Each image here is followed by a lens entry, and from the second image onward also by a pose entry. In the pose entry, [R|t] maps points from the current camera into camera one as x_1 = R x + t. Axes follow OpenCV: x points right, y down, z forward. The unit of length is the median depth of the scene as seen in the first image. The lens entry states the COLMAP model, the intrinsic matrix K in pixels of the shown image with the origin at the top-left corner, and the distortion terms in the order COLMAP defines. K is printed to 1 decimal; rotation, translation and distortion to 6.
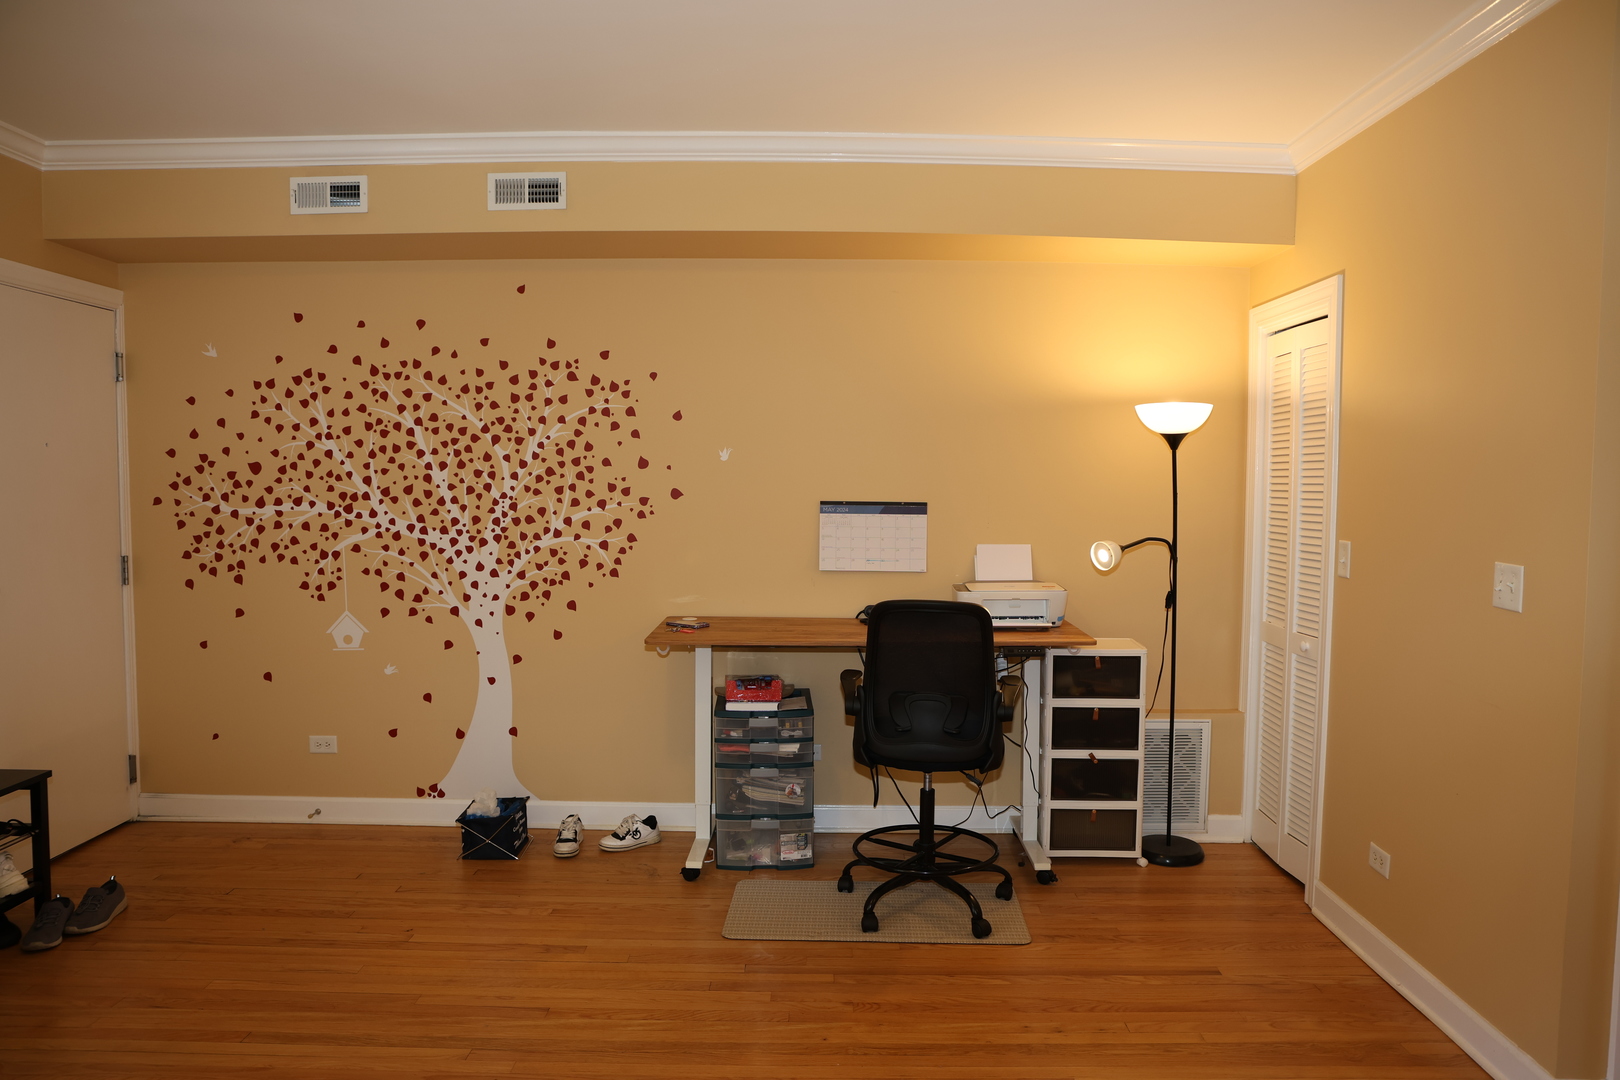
lens RADIAL K [[1125.3, 0, 808.5], [0, 1125.3, 536.0], [0, 0, 1]] dist [-0.039053, 0.004519]
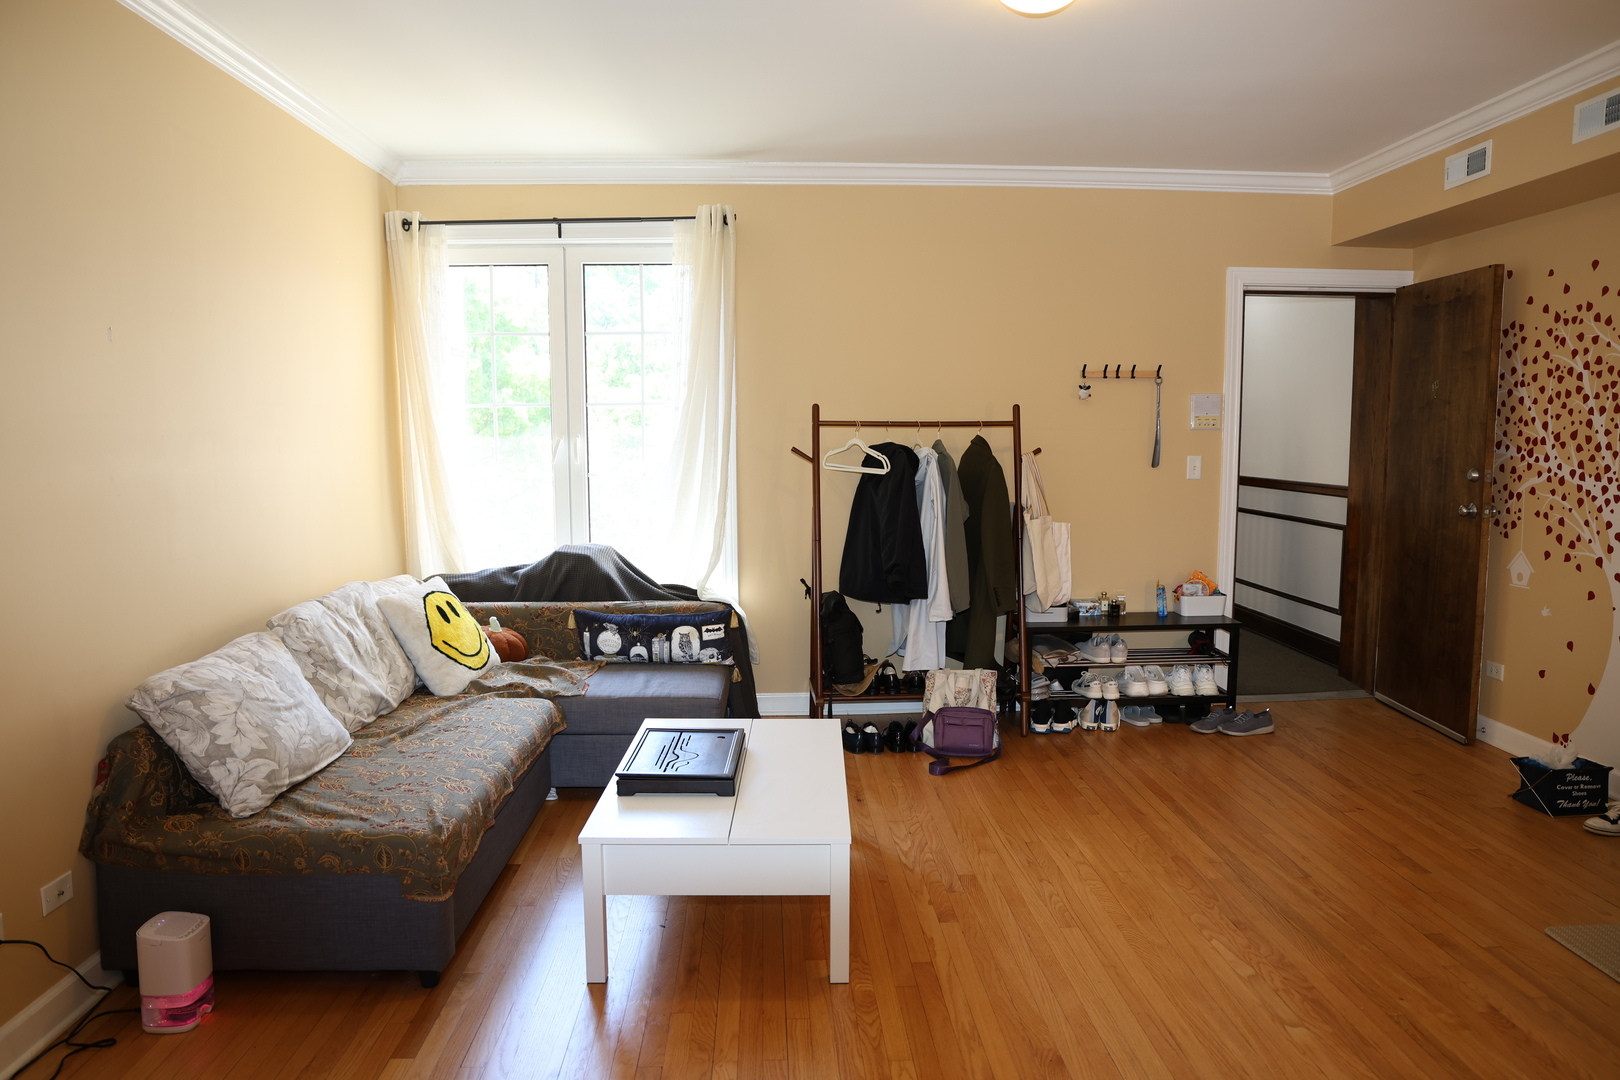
lens RADIAL K [[1125.3, 0, 811.6], [0, 1125.3, 542.7], [0, 0, 1]] dist [-0.039053, 0.004519]
pose [[0.054279, 0.099739, -0.993532, 0.591573], [-0.051701, 0.993945, 0.096956, -0.006441], [0.997186, 0.046104, 0.059107, 0.271500]]
